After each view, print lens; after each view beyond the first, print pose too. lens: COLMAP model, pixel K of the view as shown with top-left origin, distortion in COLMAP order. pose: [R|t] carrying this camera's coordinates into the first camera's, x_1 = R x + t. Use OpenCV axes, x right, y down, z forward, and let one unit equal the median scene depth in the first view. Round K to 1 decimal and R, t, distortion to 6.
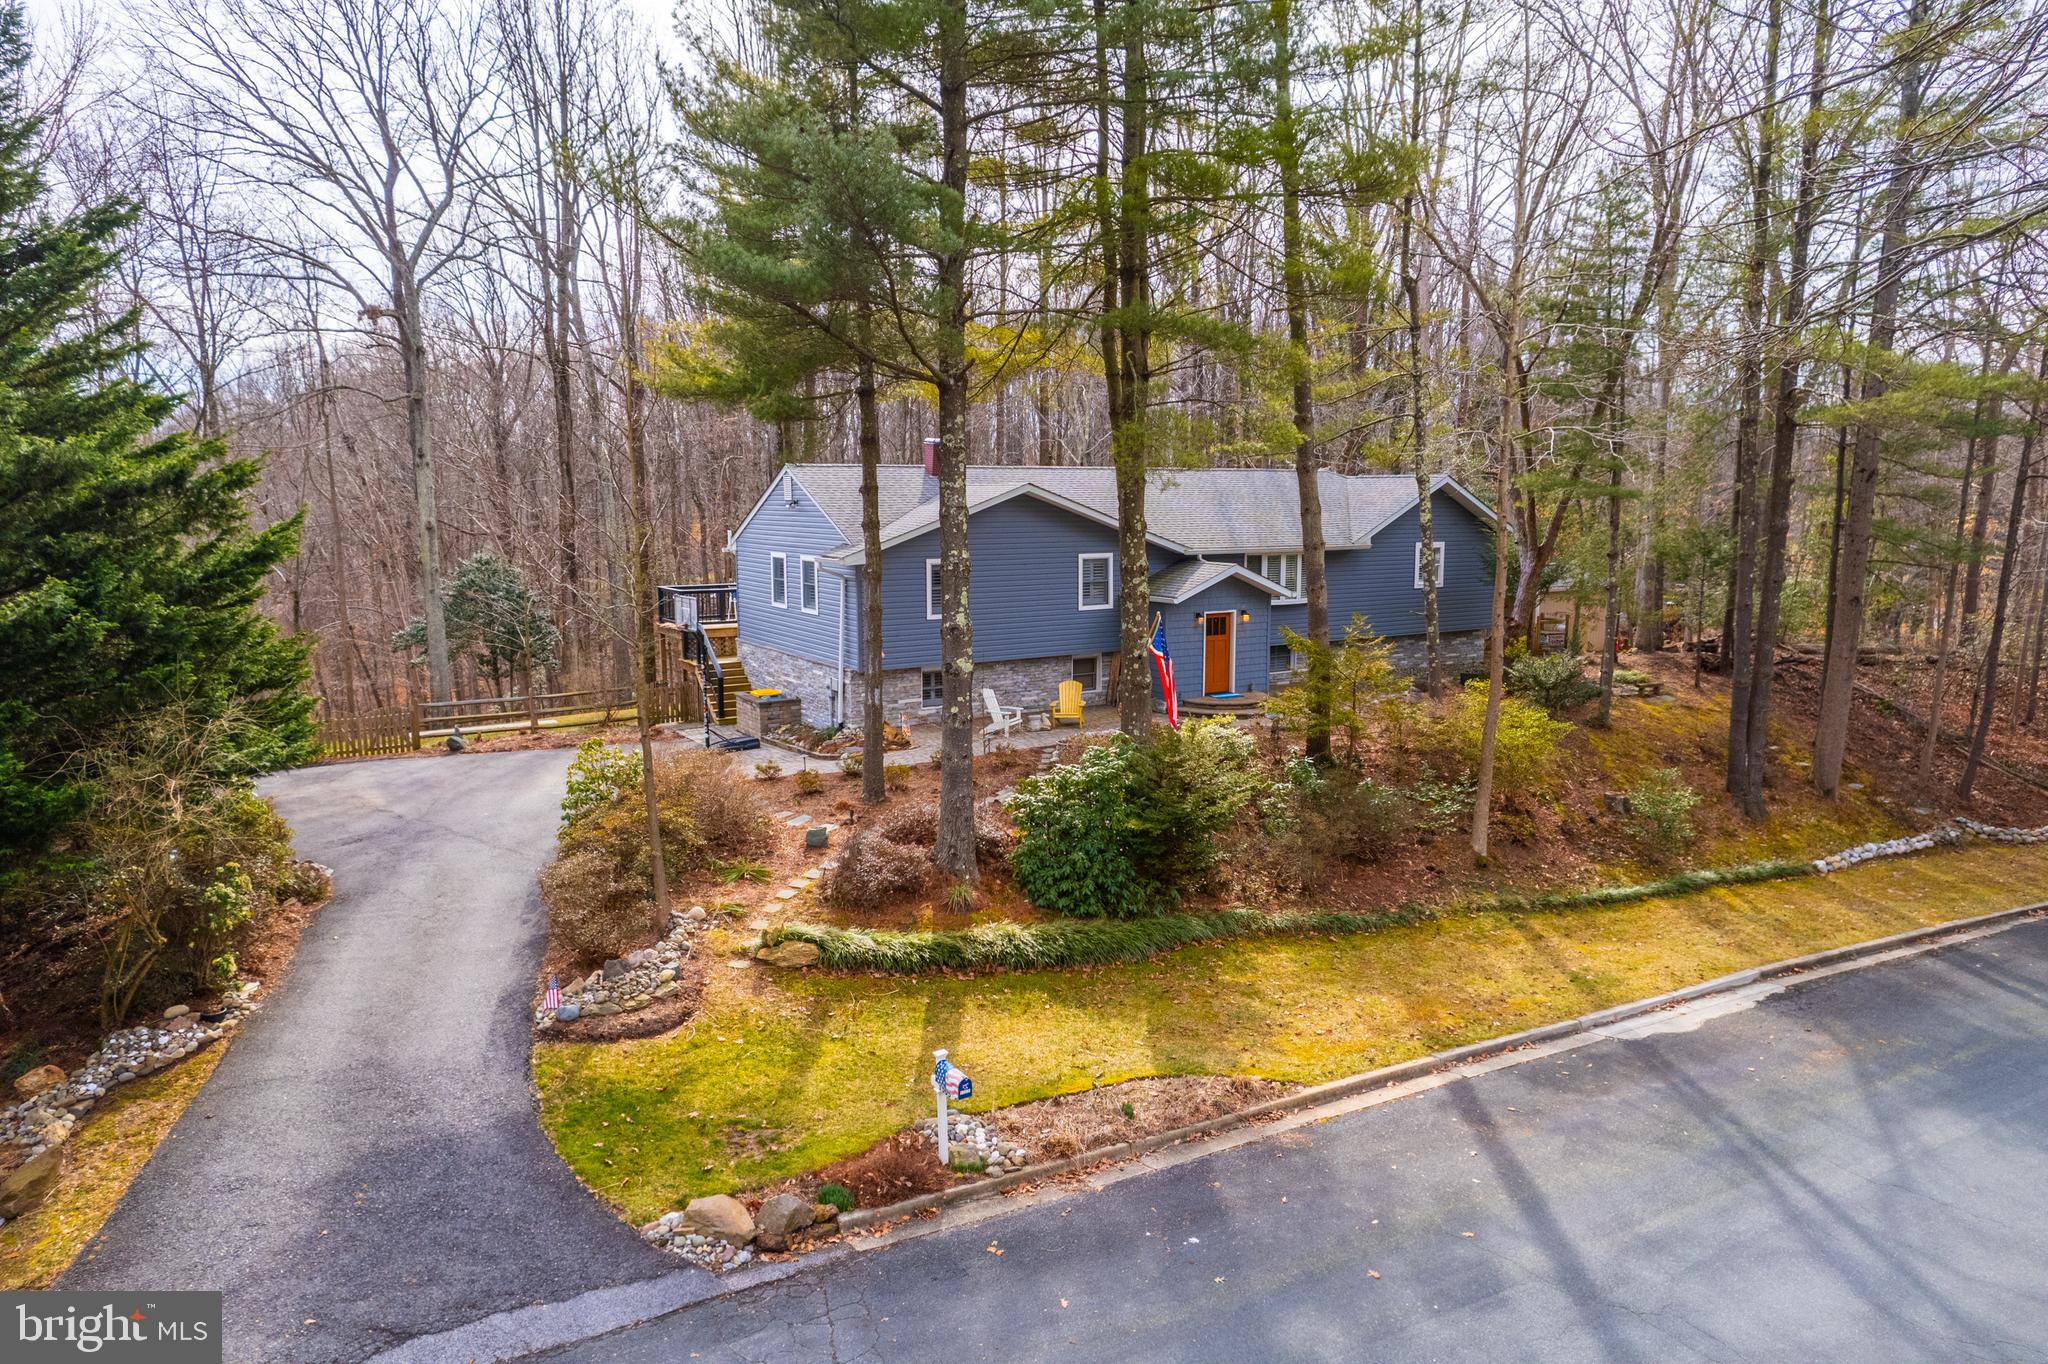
lens RADIAL K [[1307.8, 0, 1068.9], [0, 1307.8, 677.3], [0, 0, 1]] dist [-0.063286, -0.000793]
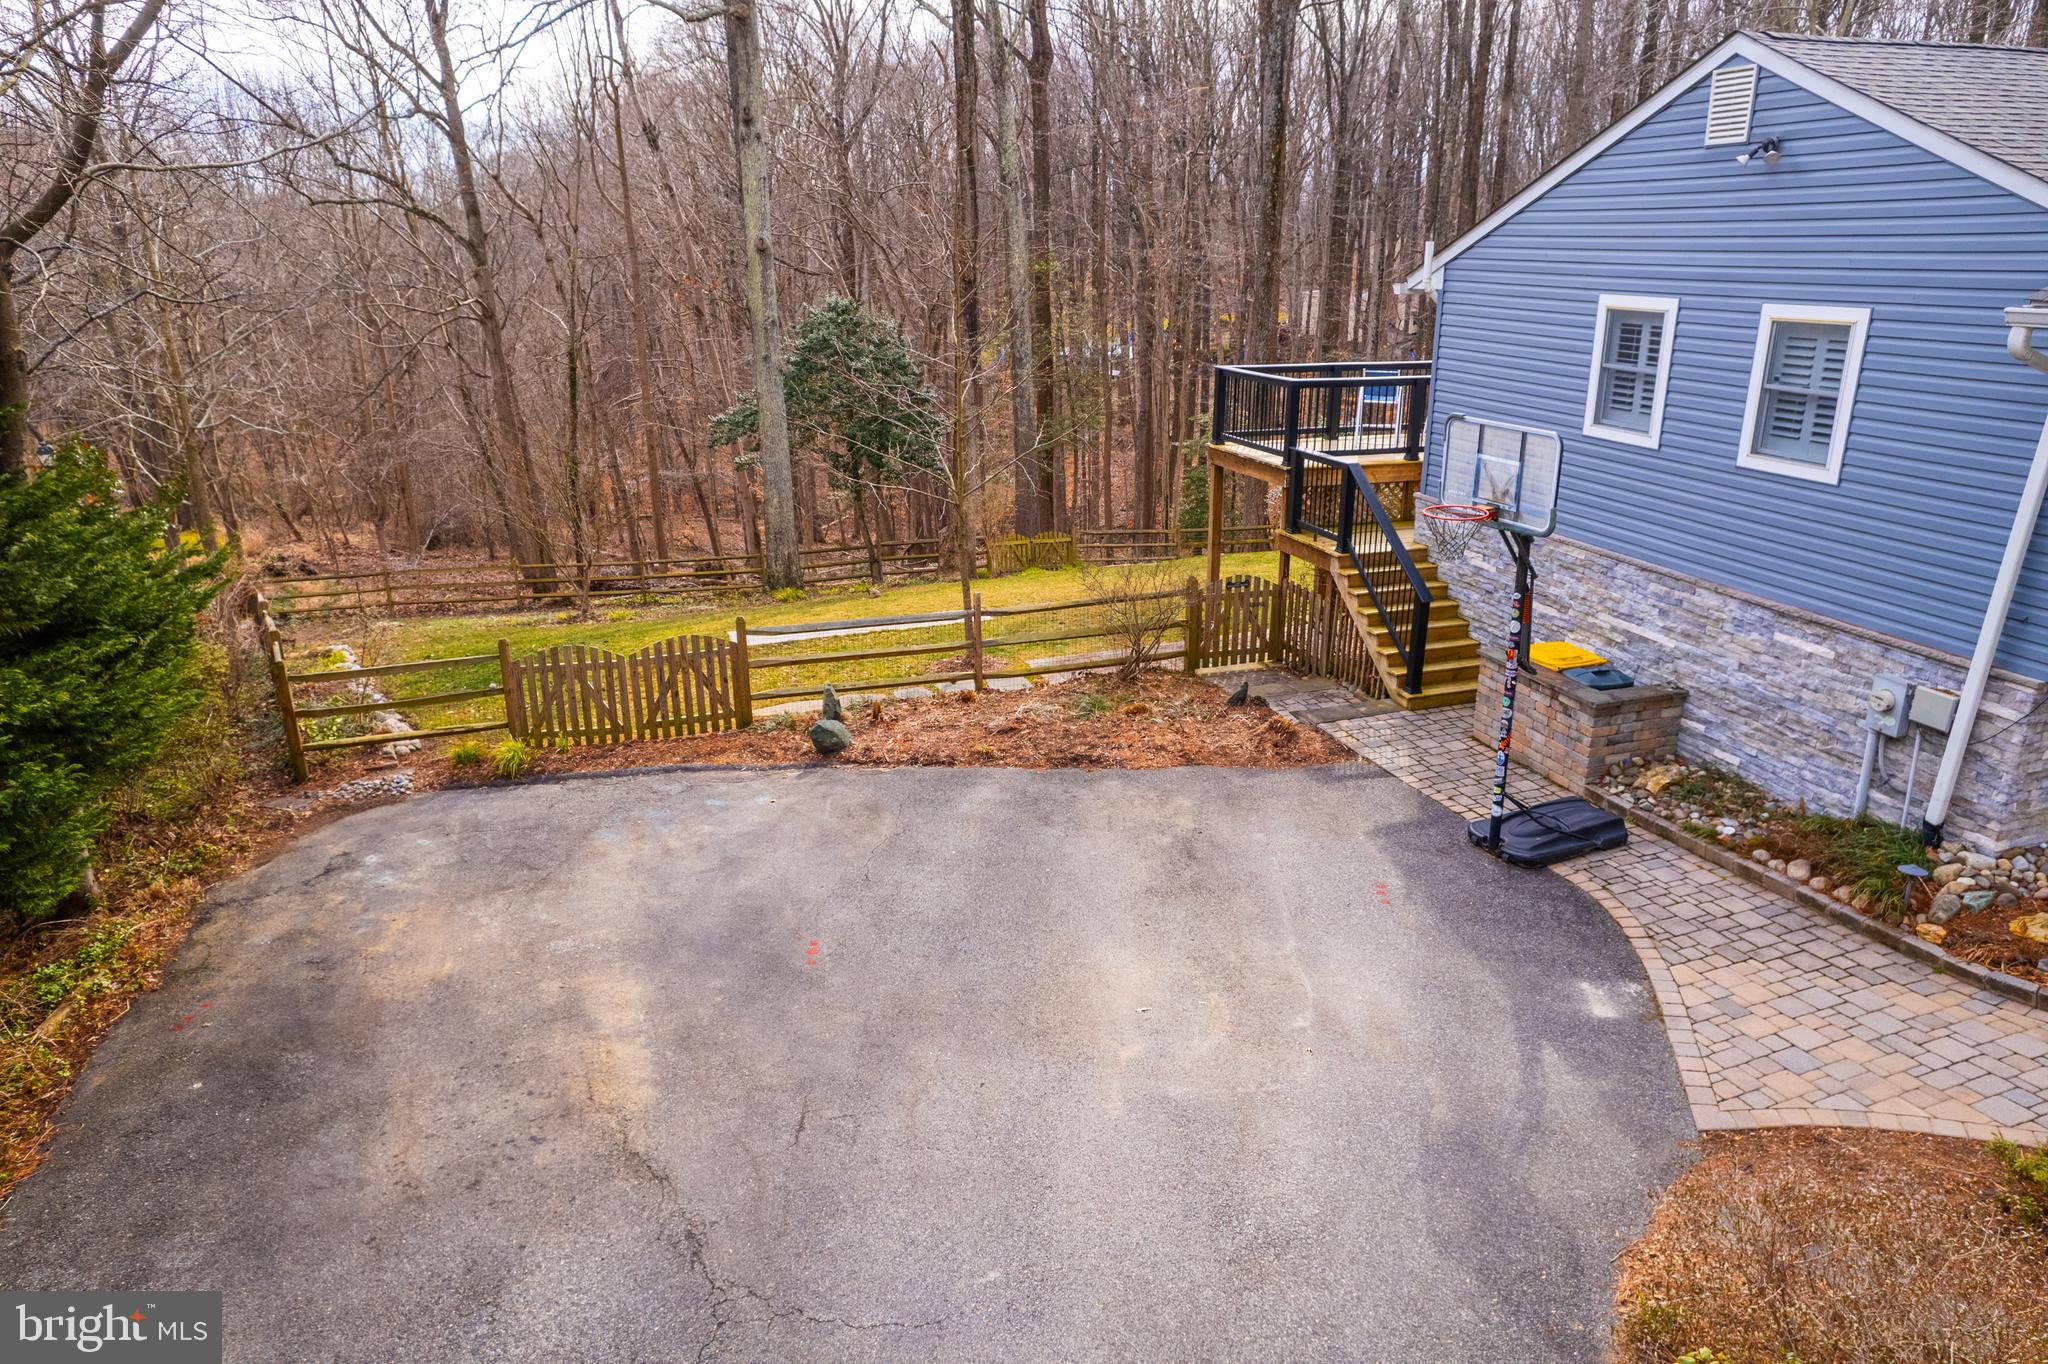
lens RADIAL K [[1292.9, 0, 1032.1], [0, 1292.9, 674.3], [0, 0, 1]] dist [-0.062375, 0.050696]
pose [[0.967733, 0.078148, -0.239555, -0.286580], [-0.033502, 0.982156, 0.185061, -0.048326], [0.249742, -0.171064, 0.953082, 0.566010]]
